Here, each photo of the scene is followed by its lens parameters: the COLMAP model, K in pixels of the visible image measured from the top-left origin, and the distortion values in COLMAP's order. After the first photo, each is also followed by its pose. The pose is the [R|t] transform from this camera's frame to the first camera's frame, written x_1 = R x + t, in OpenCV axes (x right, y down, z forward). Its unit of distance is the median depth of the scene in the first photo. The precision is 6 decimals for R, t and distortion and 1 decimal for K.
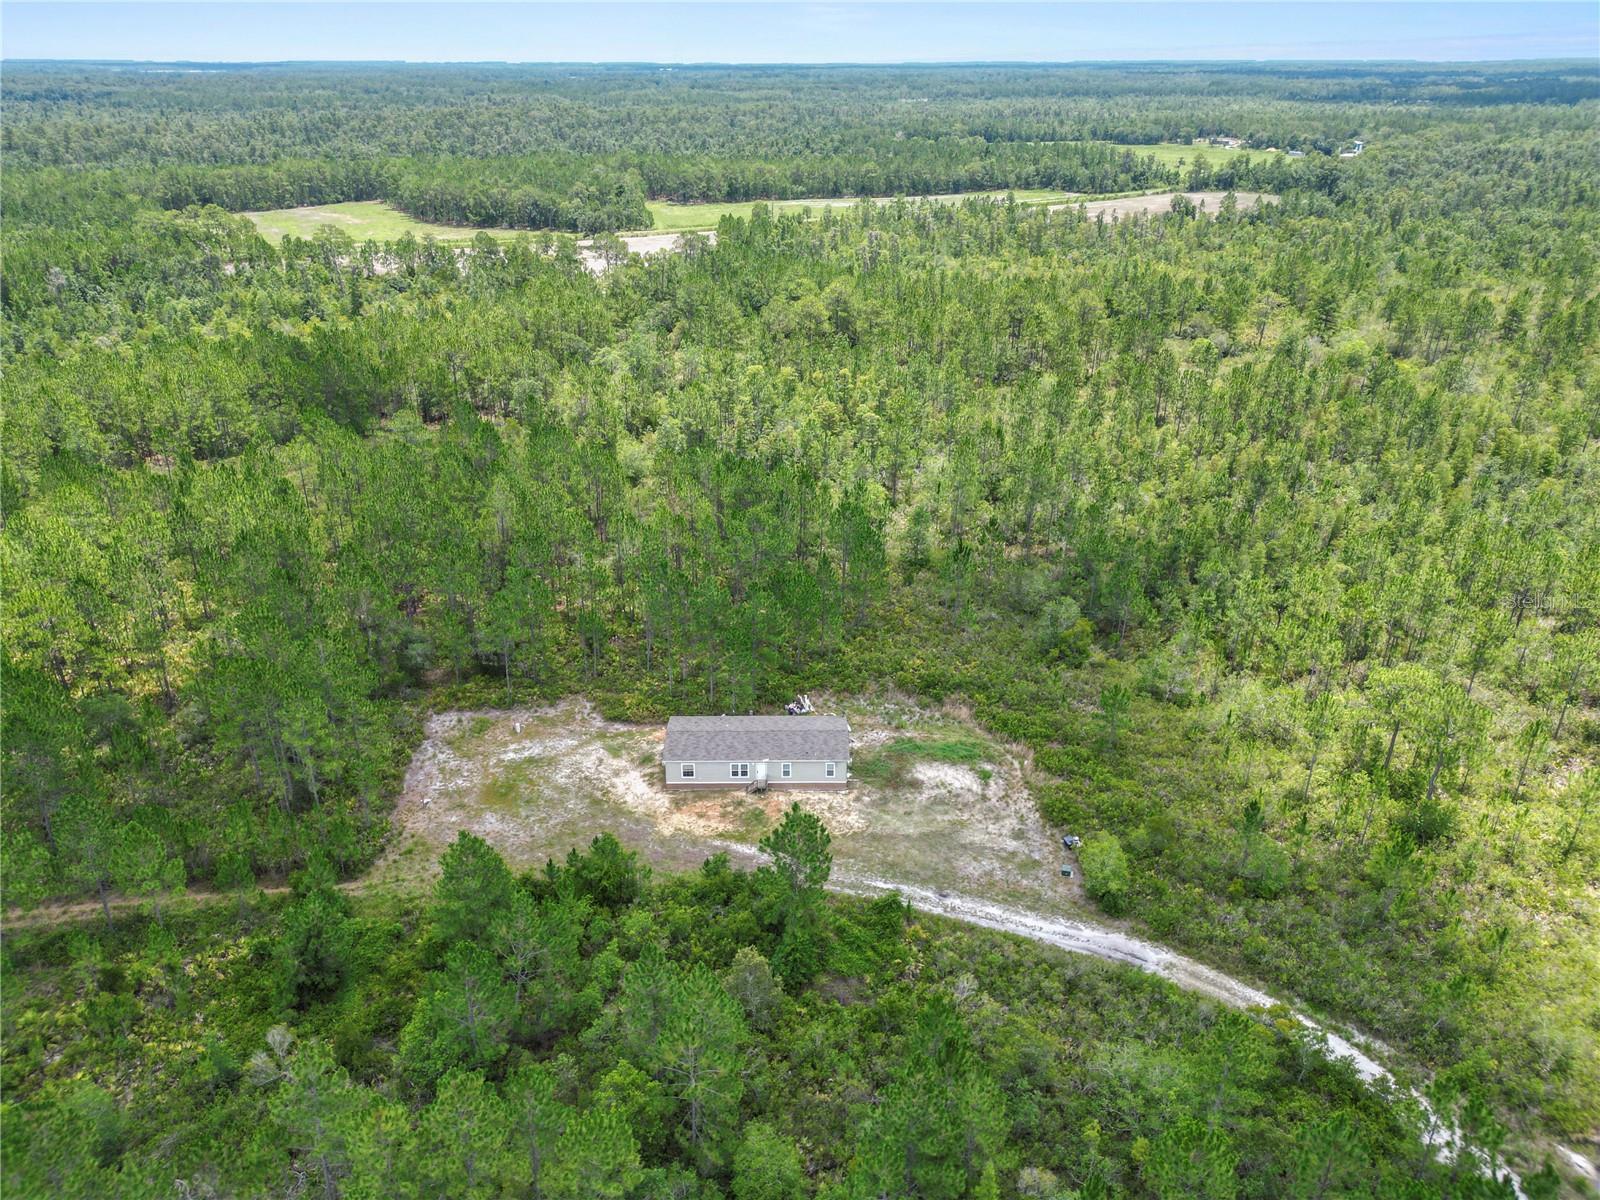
lens RADIAL K [[1122.8, 0, 794.8], [0, 1122.8, 596.3], [0, 0, 1]] dist [0.084603, -0.088355]
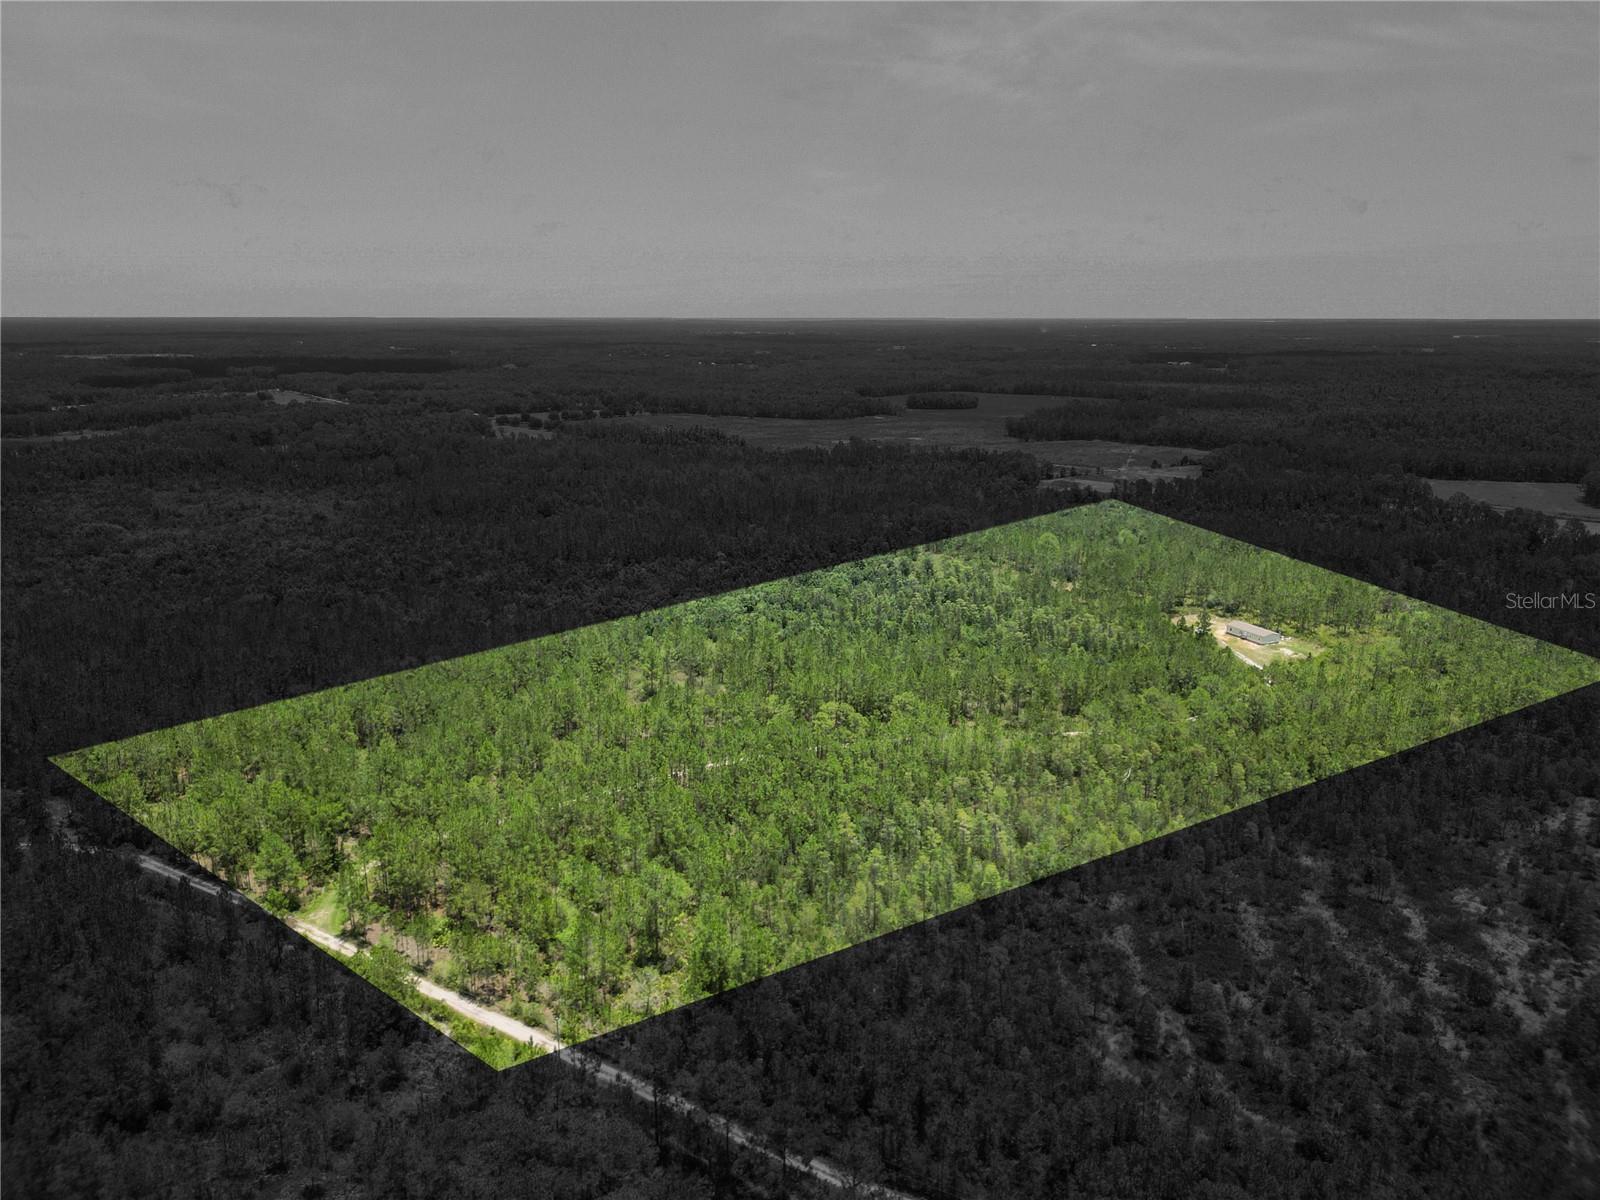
lens RADIAL K [[1119.3, 0, 797.2], [0, 1119.3, 602.8], [0, 0, 1]] dist [0.079330, -0.086462]
pose [[0.388304, 0.231443, -0.891994, 2.716493], [-0.396241, 0.915833, 0.065136, 0.404067], [0.831993, 0.328152, 0.447329, -1.959635]]
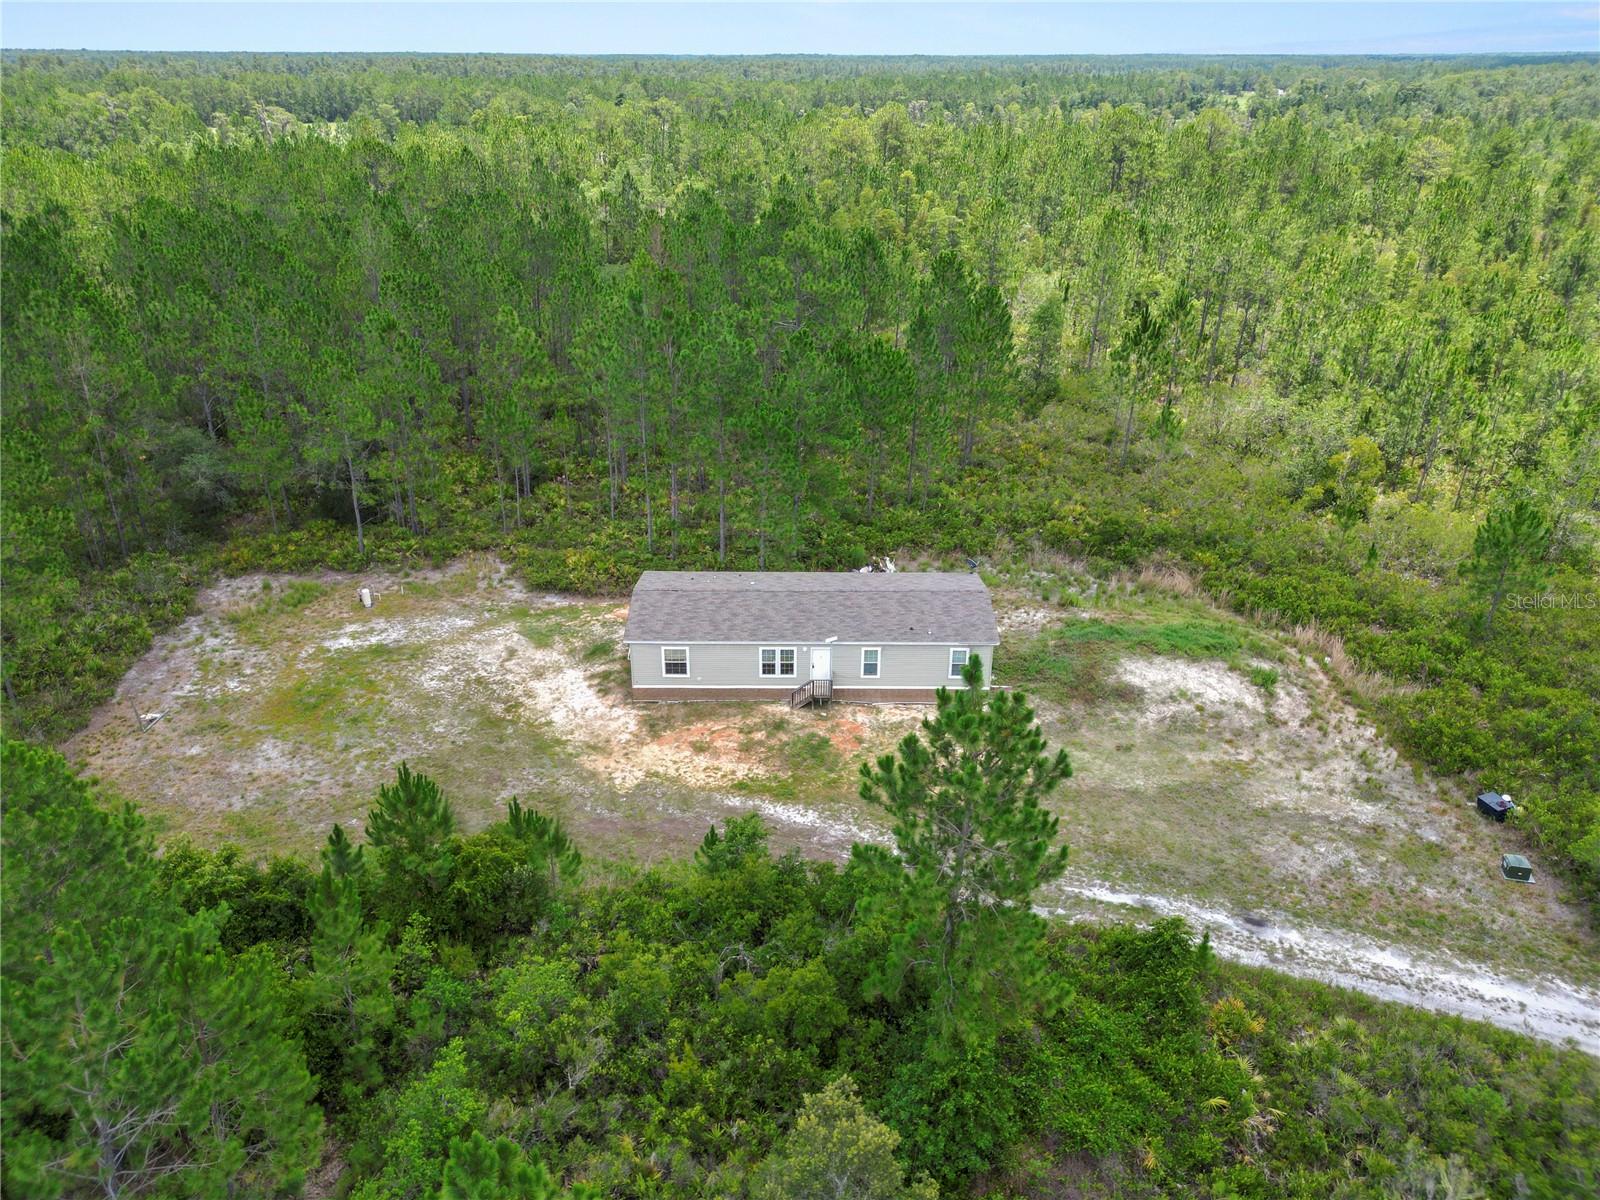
lens RADIAL K [[1128.9, 0, 800.0], [0, 1128.9, 600.0], [0, 0, 1]] dist [0.055568, -0.052552]
pose [[0.999965, 0.008130, -0.001929, -0.038242], [-0.008117, 0.999946, 0.006558, 0.122589], [0.001983, -0.006542, 0.999977, 0.493633]]
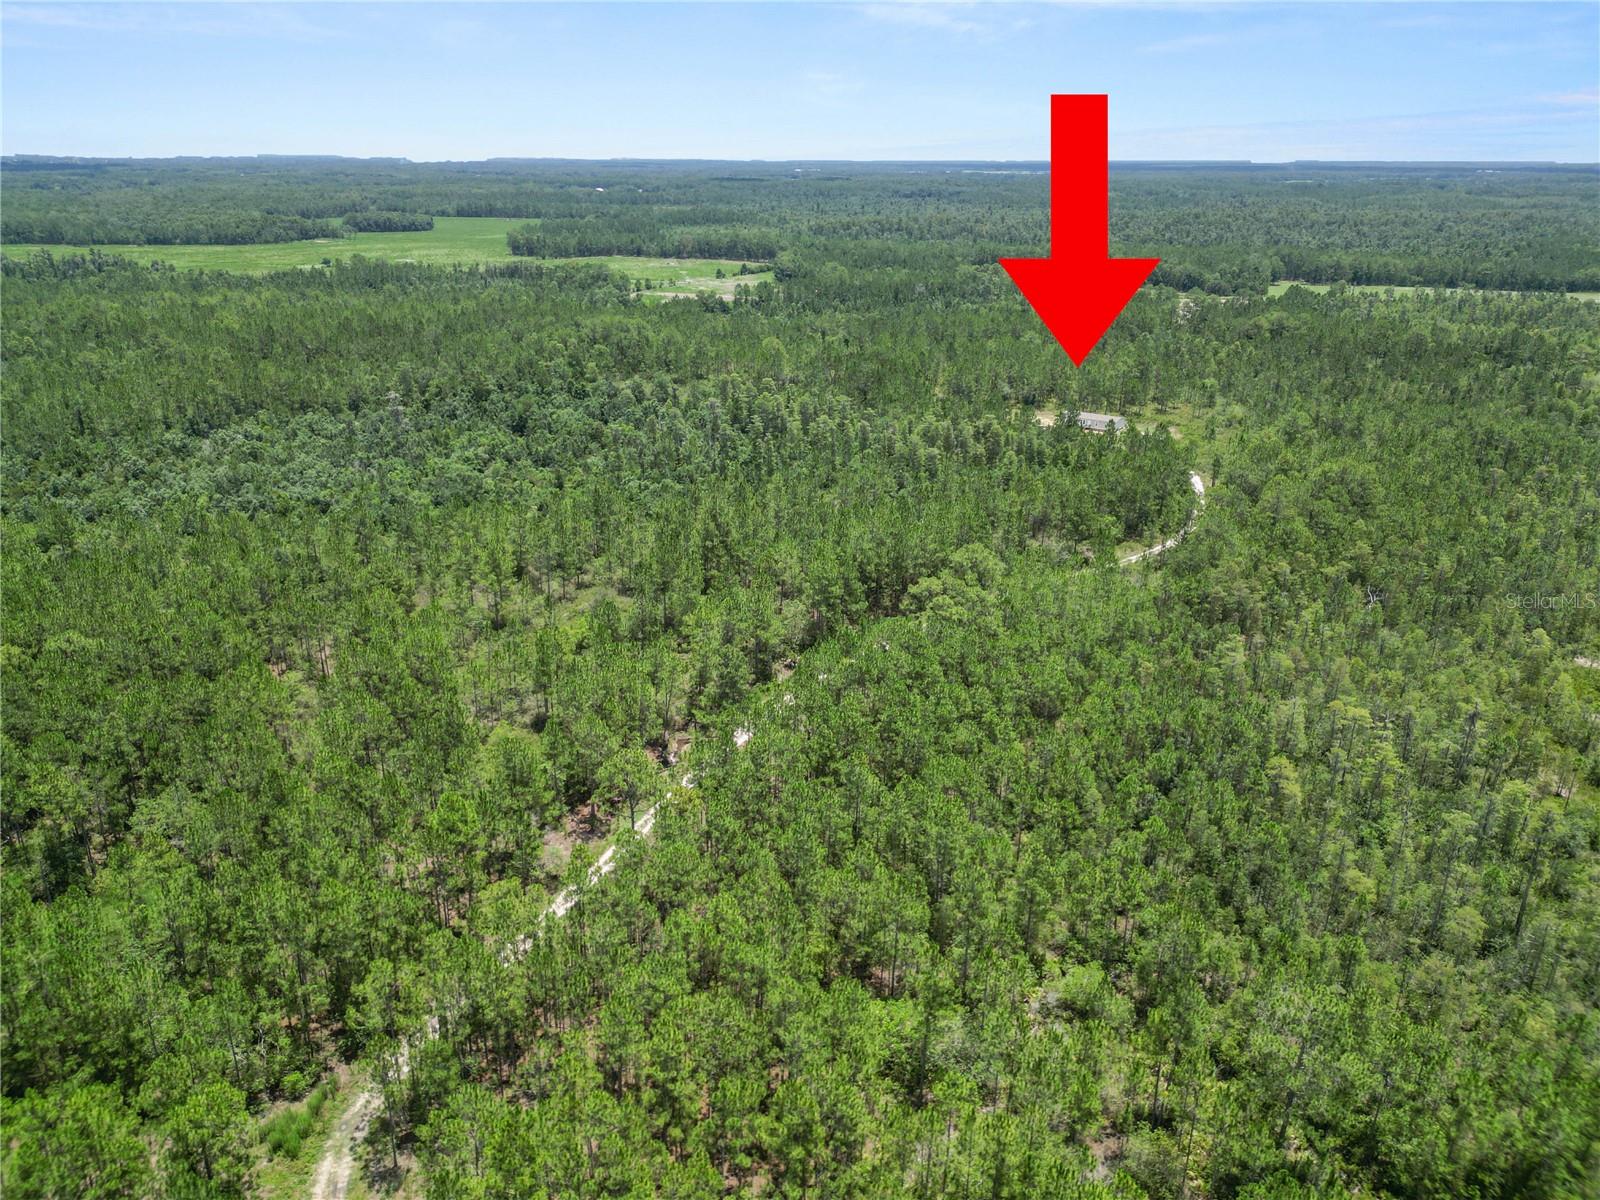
lens RADIAL K [[1119.3, 0, 797.2], [0, 1119.3, 602.8], [0, 0, 1]] dist [0.079330, -0.086462]
pose [[0.805938, 0.224278, -0.547871, 1.173474], [-0.259905, 0.965548, 0.012928, 0.821547], [0.531895, 0.131975, 0.836463, -2.067015]]
